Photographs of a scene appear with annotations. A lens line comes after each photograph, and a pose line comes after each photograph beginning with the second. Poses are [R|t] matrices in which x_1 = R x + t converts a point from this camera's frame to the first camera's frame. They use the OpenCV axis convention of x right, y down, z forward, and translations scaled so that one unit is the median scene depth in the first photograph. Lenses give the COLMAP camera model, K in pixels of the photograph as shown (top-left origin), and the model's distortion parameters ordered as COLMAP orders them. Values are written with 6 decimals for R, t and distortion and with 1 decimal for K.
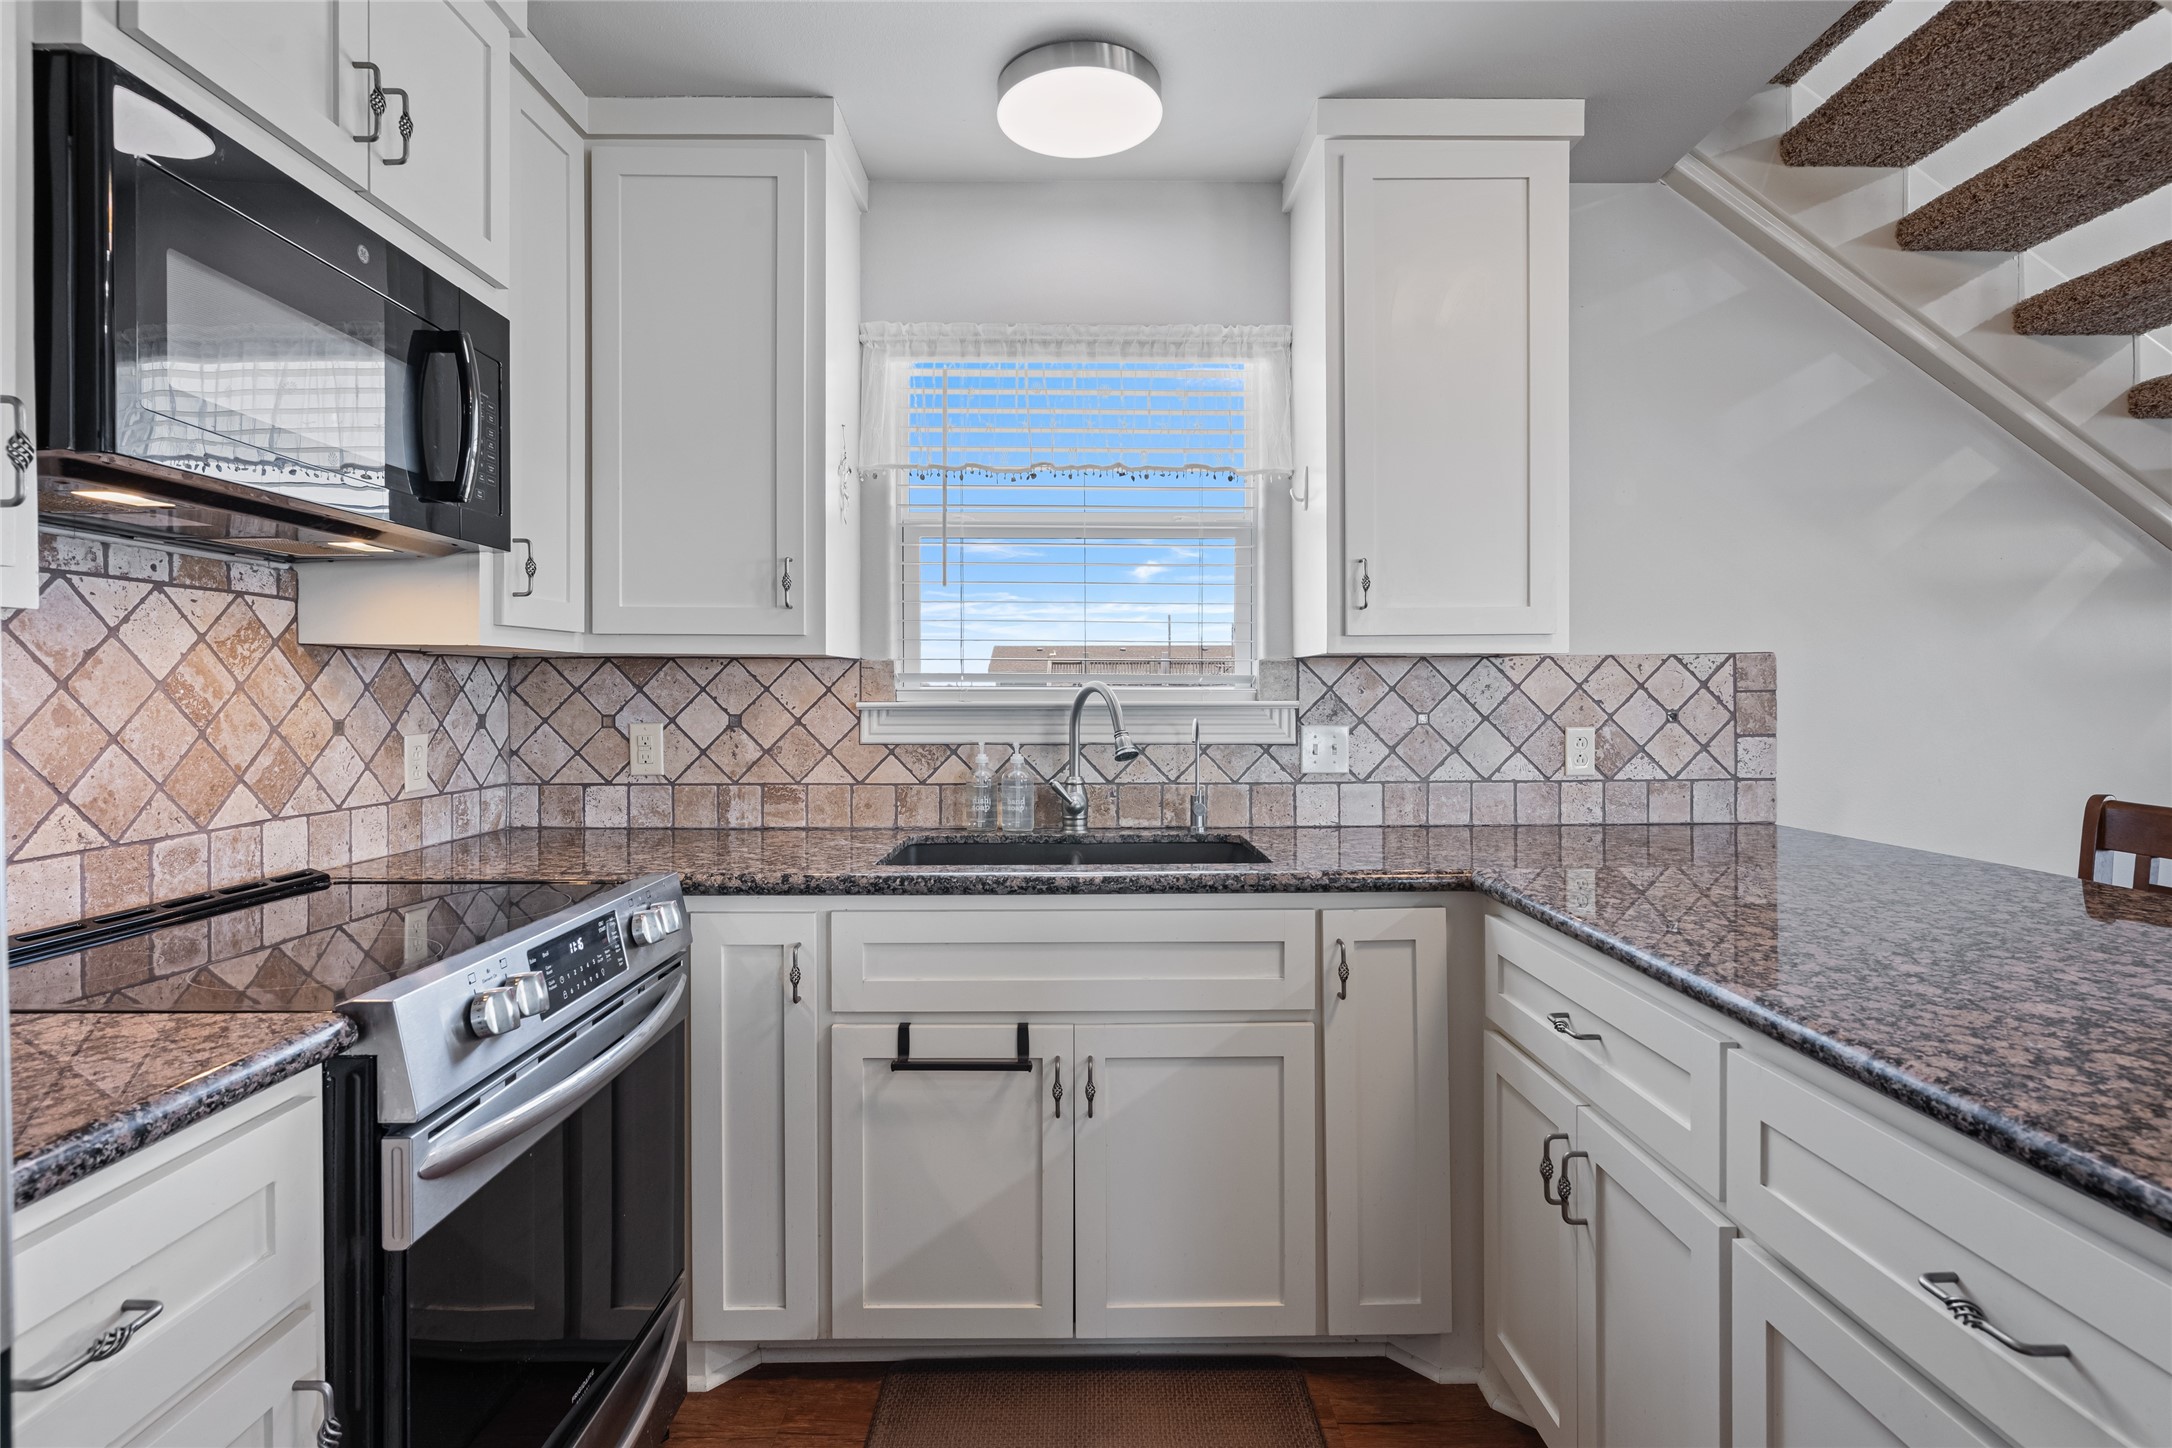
lens RADIAL K [[1053.7, 0, 1081.3], [0, 1053.7, 699.1], [0, 0, 1]] dist [-0.004206, 0.003111]
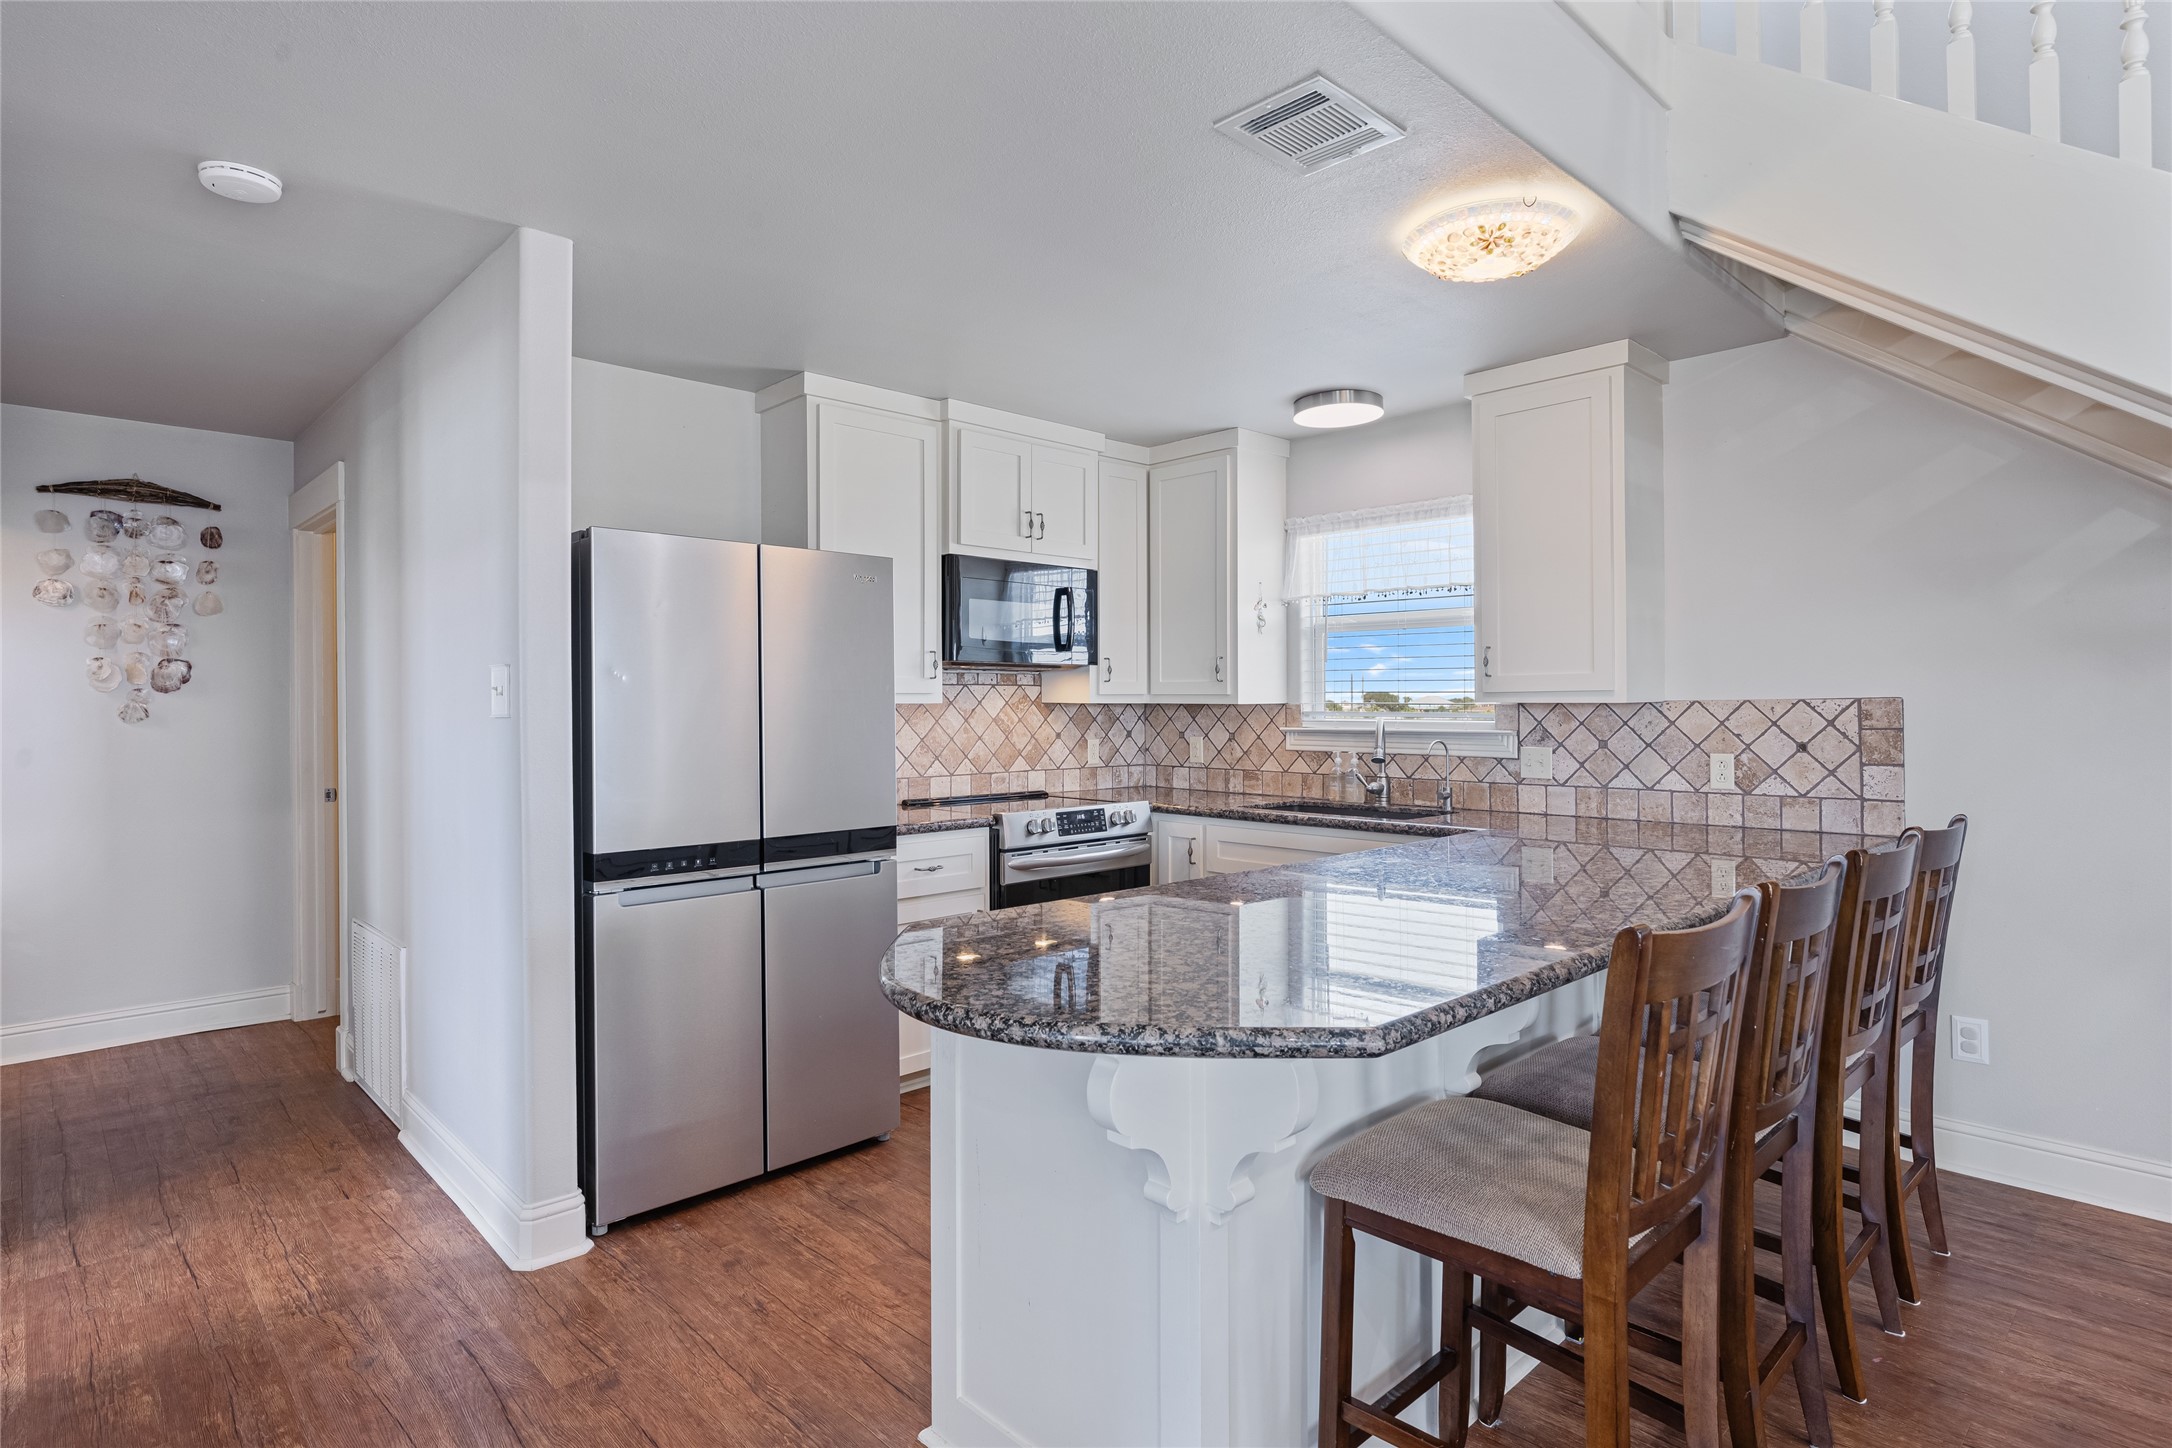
lens RADIAL K [[1118.0, 0, 1076.3], [0, 1118.0, 708.9], [0, 0, 1]] dist [-0.005010, 0.001308]
pose [[0.681051, 0.002574, -0.732232, 1.378411], [-0.002657, 0.999996, 0.001044, -0.042934], [0.732231, 0.001234, 0.681055, -0.837096]]
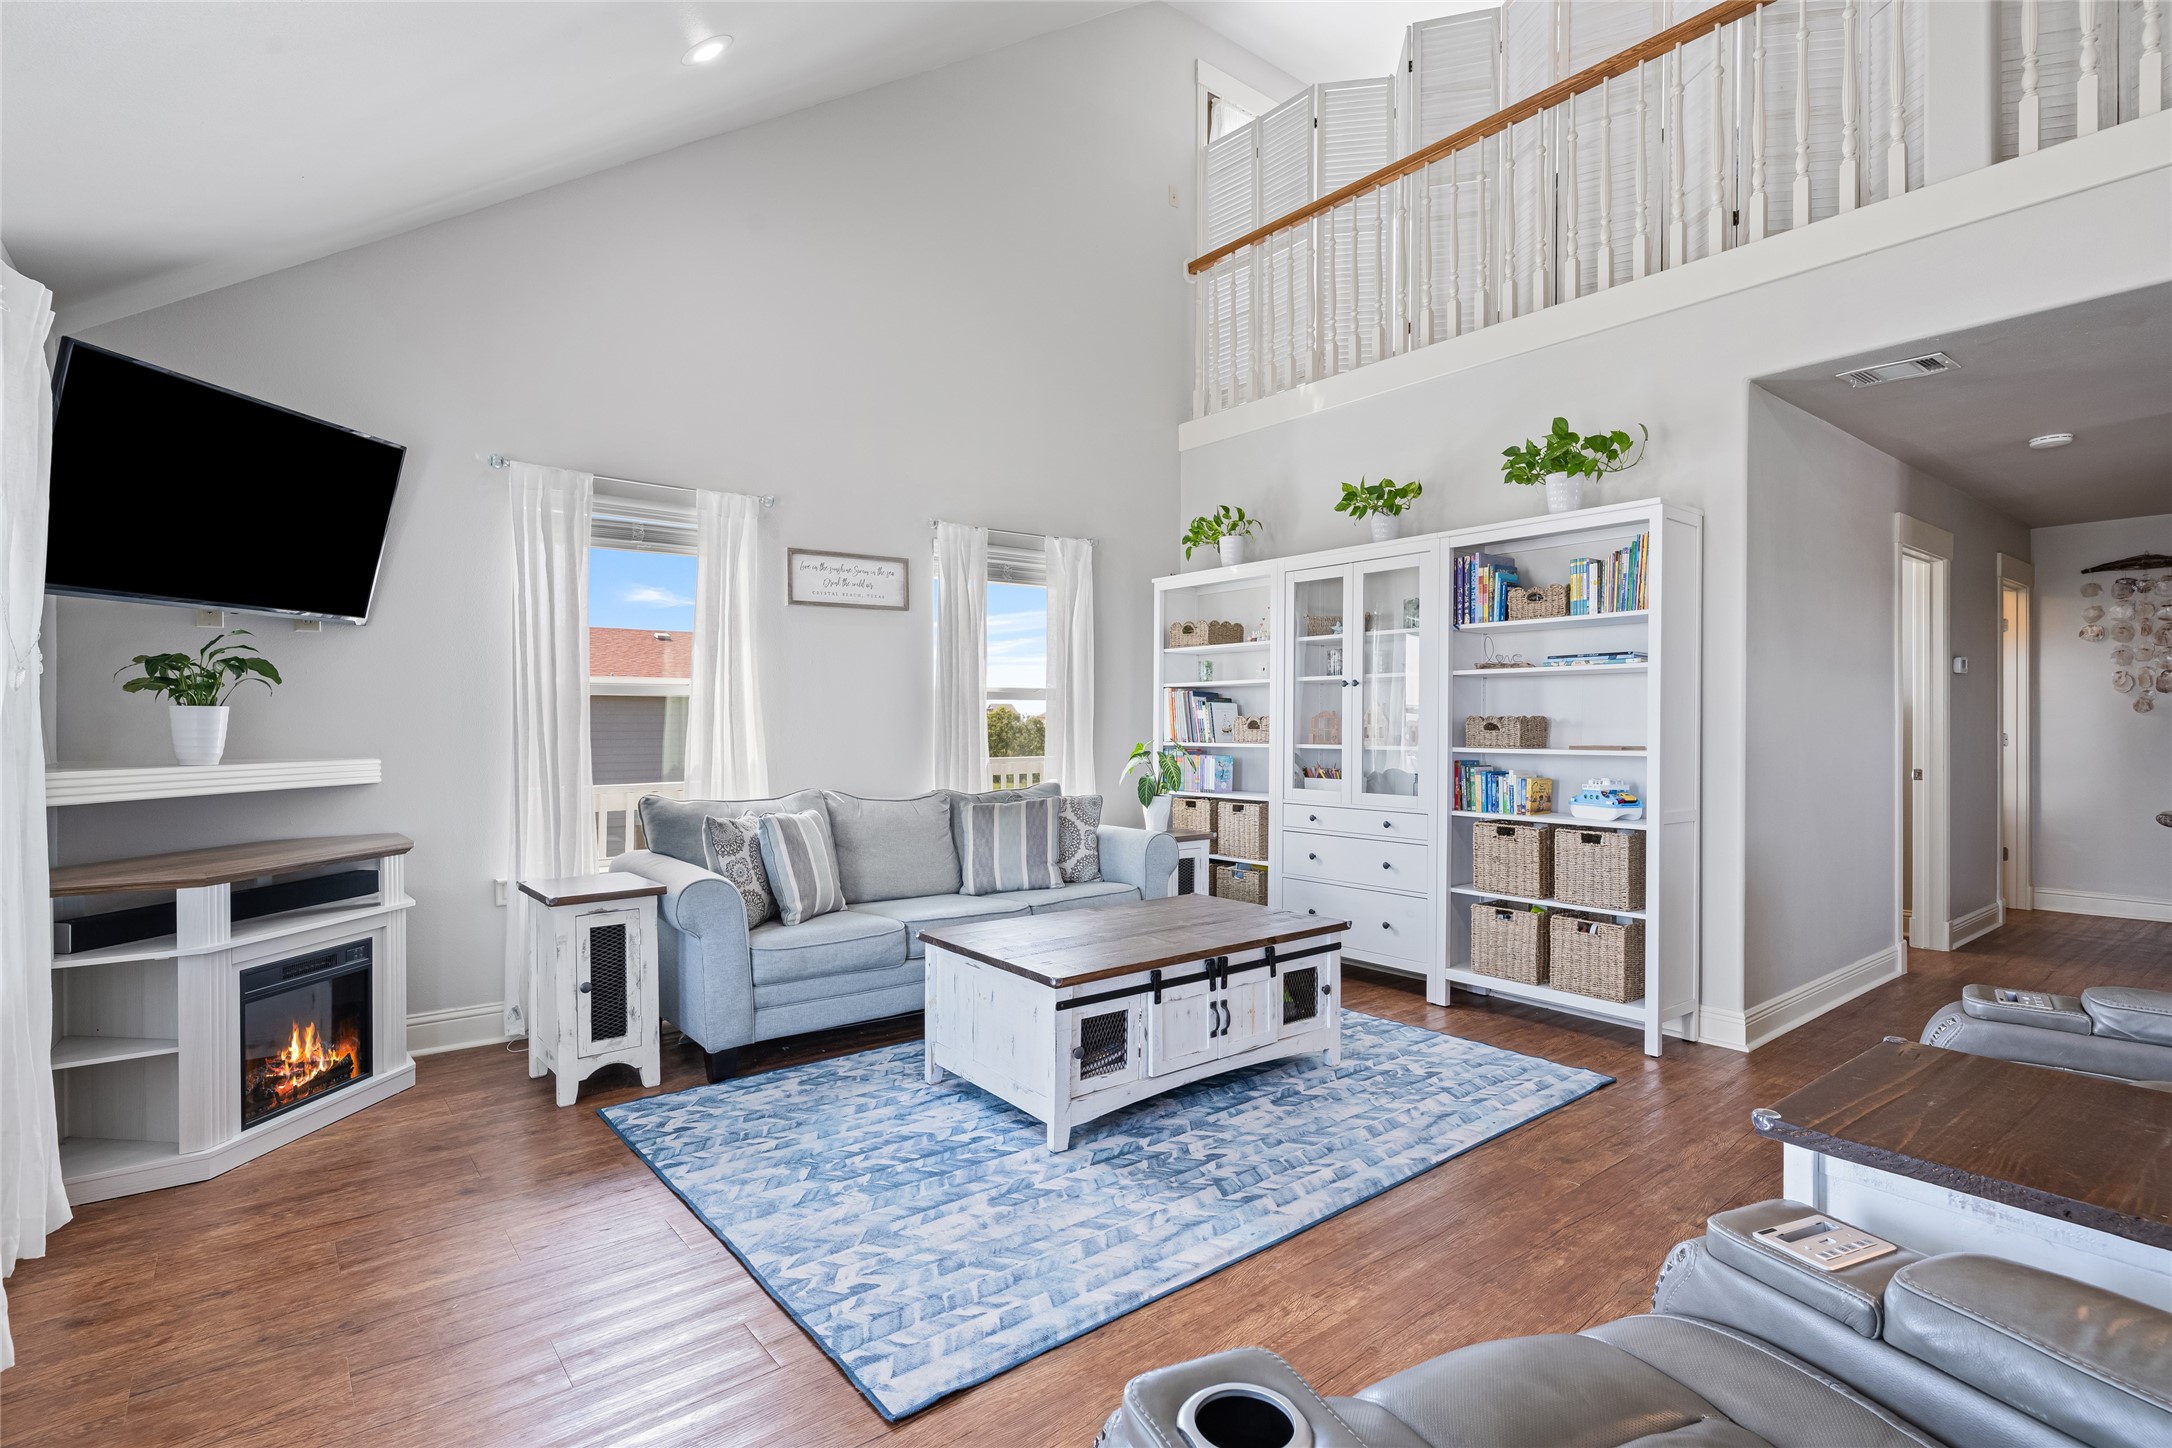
lens RADIAL K [[1053.7, 0, 1097.6], [0, 1053.7, 728.5], [0, 0, 1]] dist [-0.004206, 0.003111]
pose [[-0.791407, 0.004500, -0.611273, 3.242217], [-0.004978, 0.999892, 0.013805, 0.022654], [0.611270, 0.013968, -0.791299, -0.003384]]
